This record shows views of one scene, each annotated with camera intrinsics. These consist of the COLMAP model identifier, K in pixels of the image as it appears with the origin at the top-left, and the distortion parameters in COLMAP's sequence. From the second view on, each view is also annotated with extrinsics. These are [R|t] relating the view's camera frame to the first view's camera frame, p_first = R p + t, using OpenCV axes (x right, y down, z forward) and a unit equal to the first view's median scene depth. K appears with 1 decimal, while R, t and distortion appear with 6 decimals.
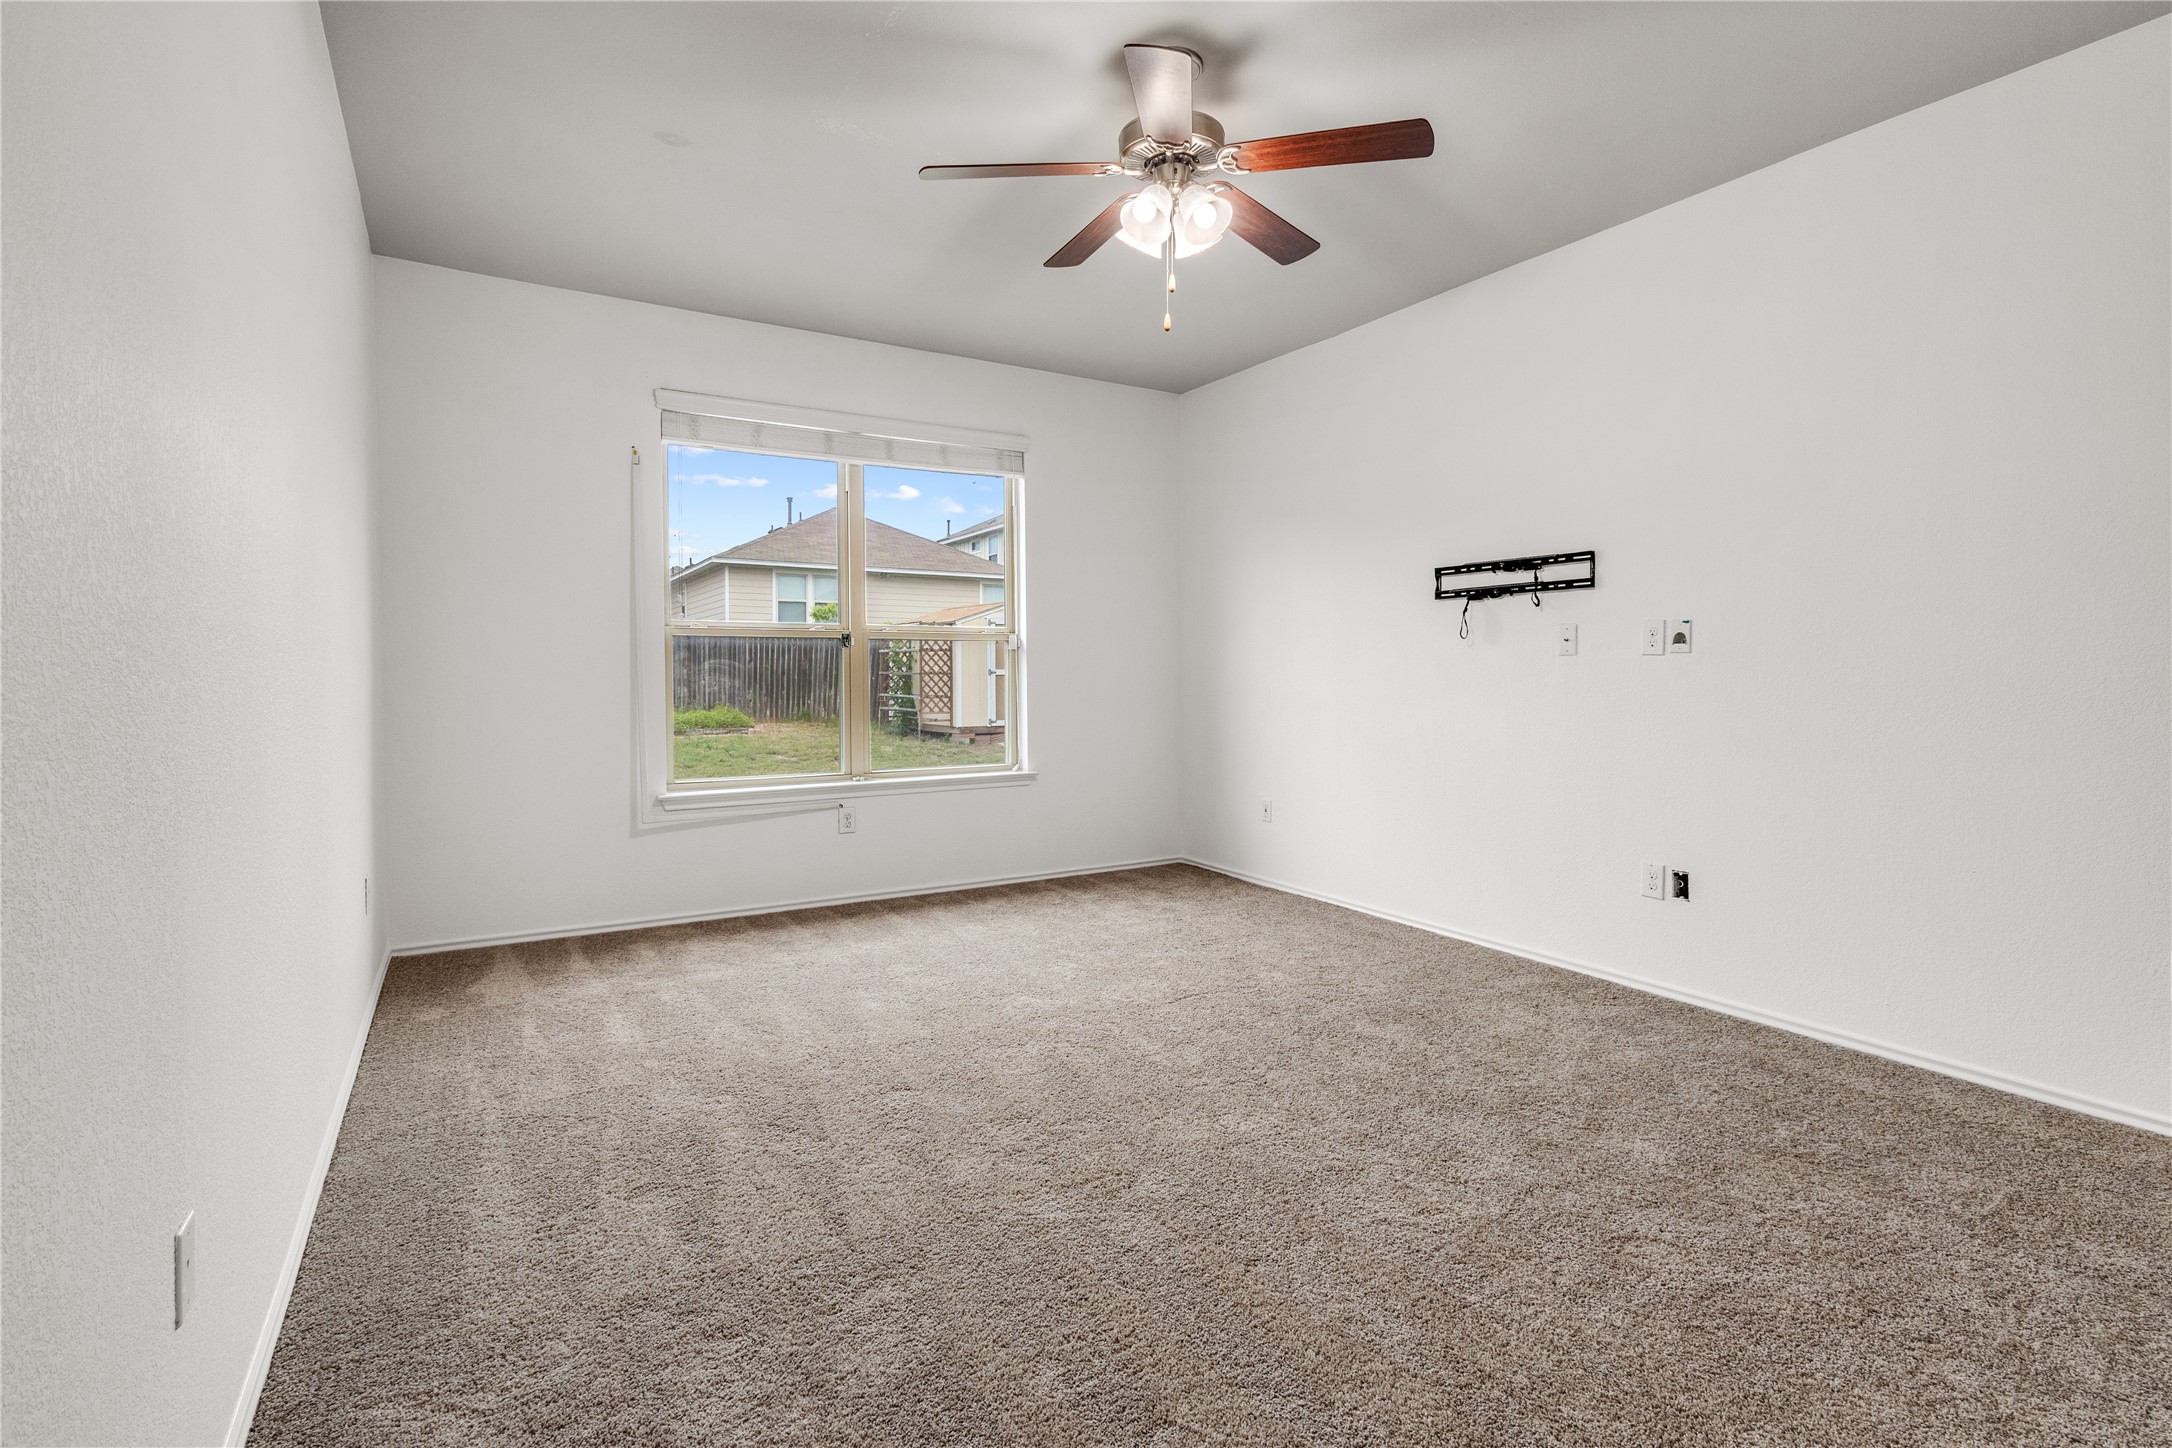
lens RADIAL K [[1005.6, 0, 1077.8], [0, 1005.6, 664.6], [0, 0, 1]] dist [0.009971, 0.000102]
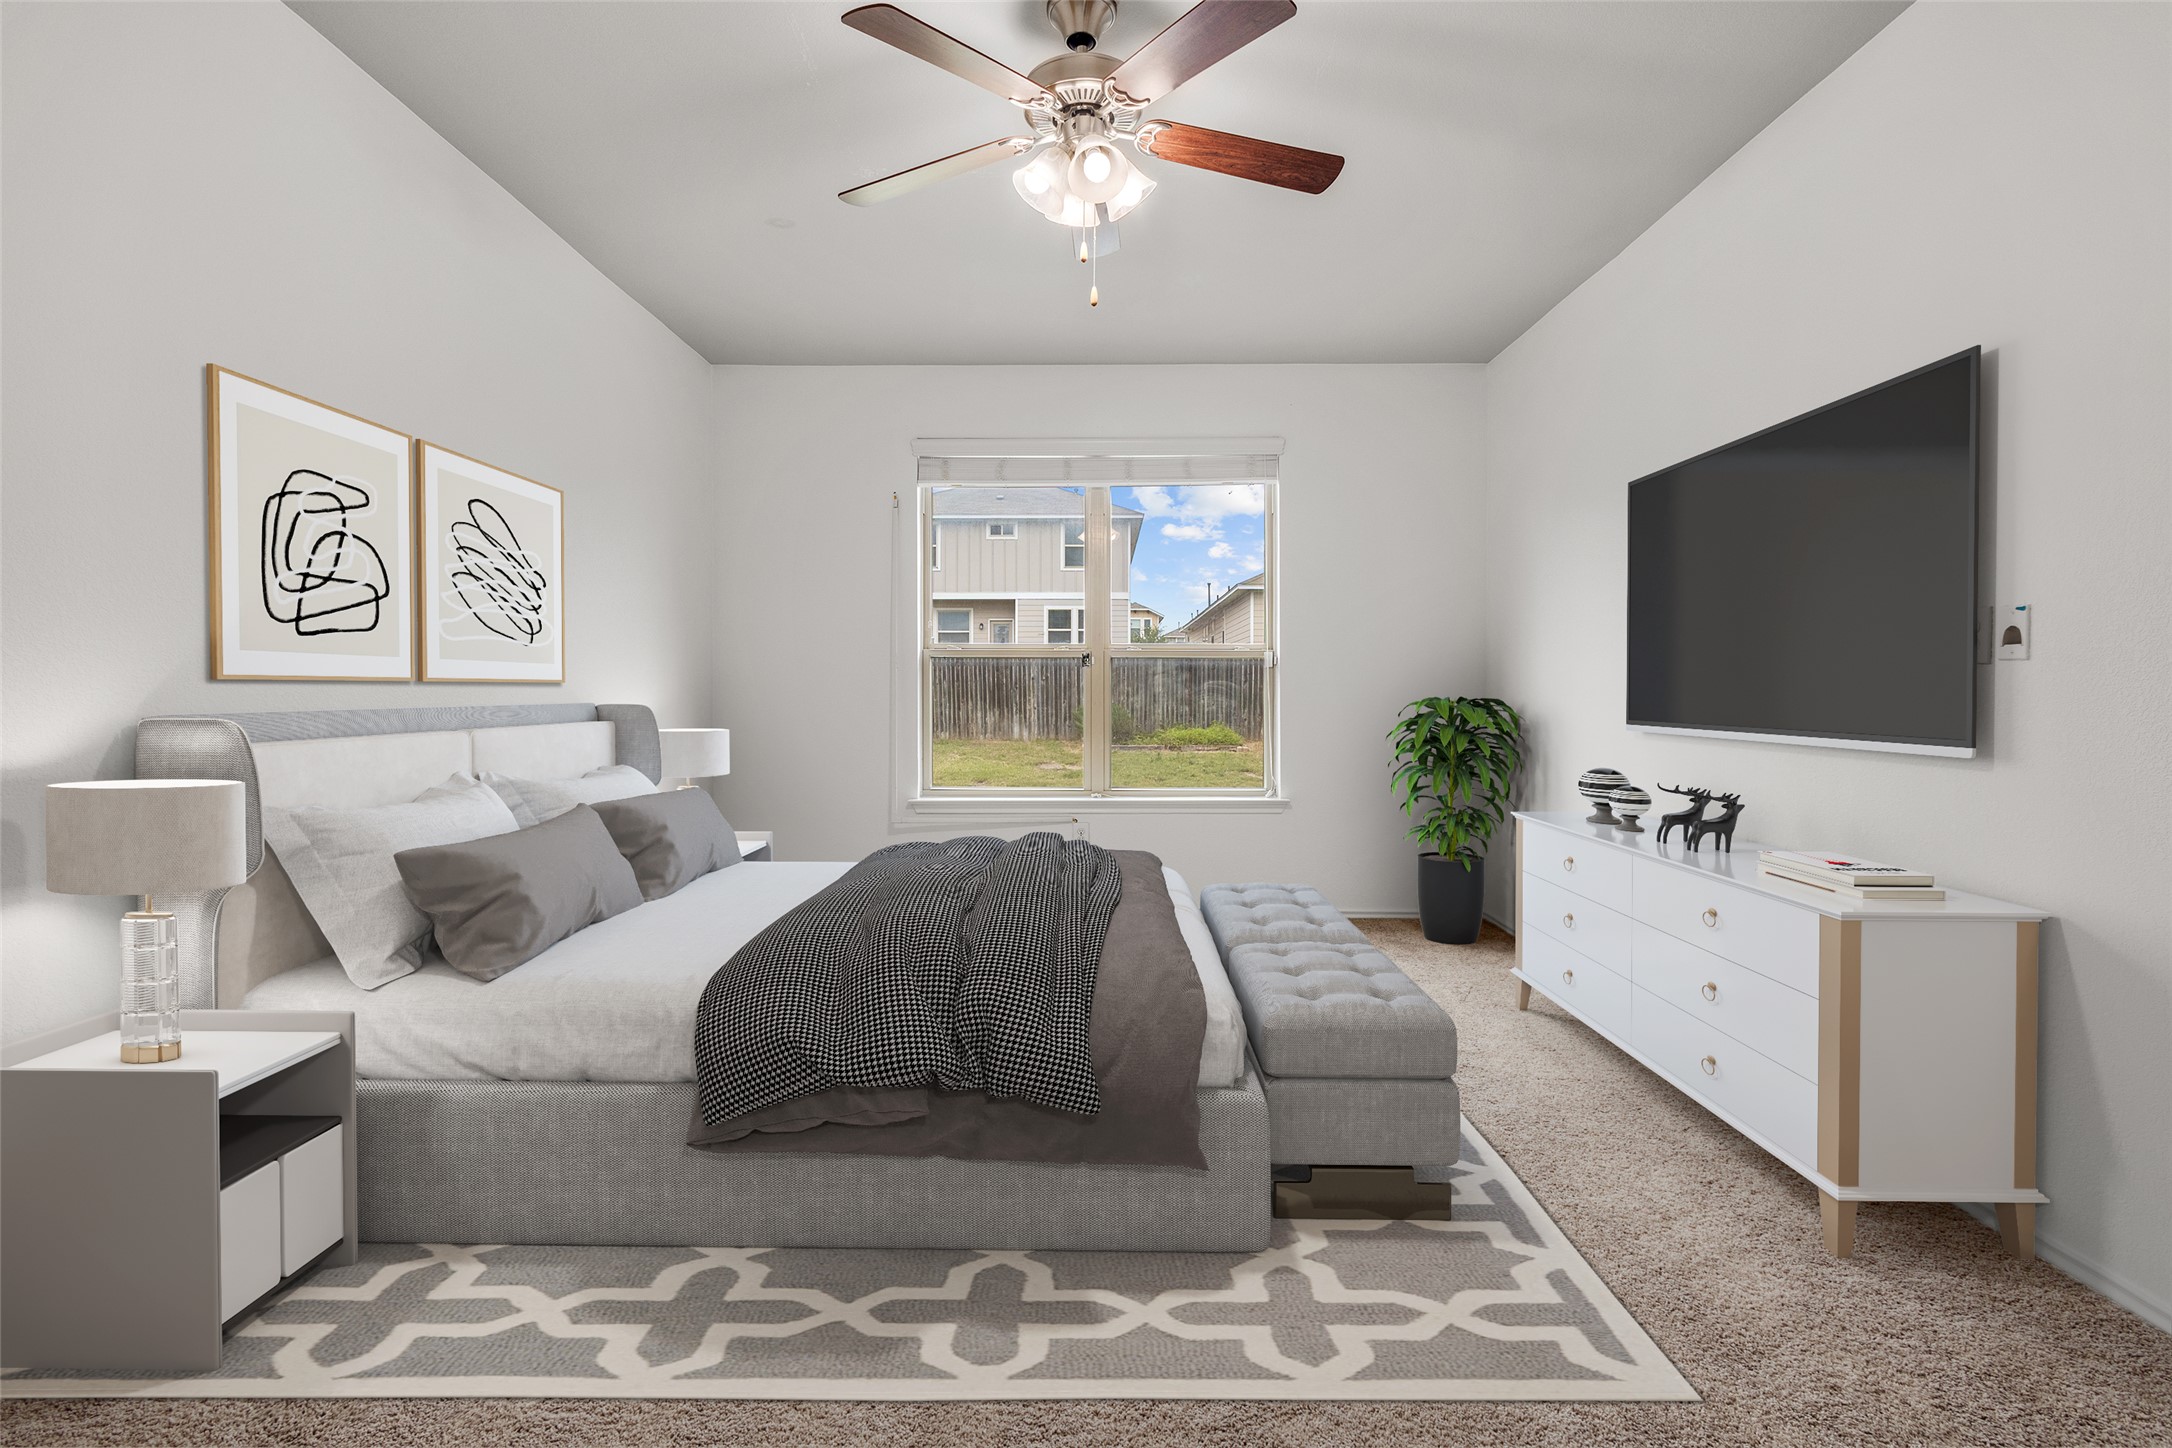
lens RADIAL K [[994.7, 0, 1080.7], [0, 994.7, 678.4], [0, 0, 1]] dist [0.015169, 0.000297]
pose [[0.855503, -0.004044, -0.517782, 0.286249], [0.000173, 0.999972, -0.007523, 0.002779], [0.517797, 0.006346, 0.855480, 0.129099]]
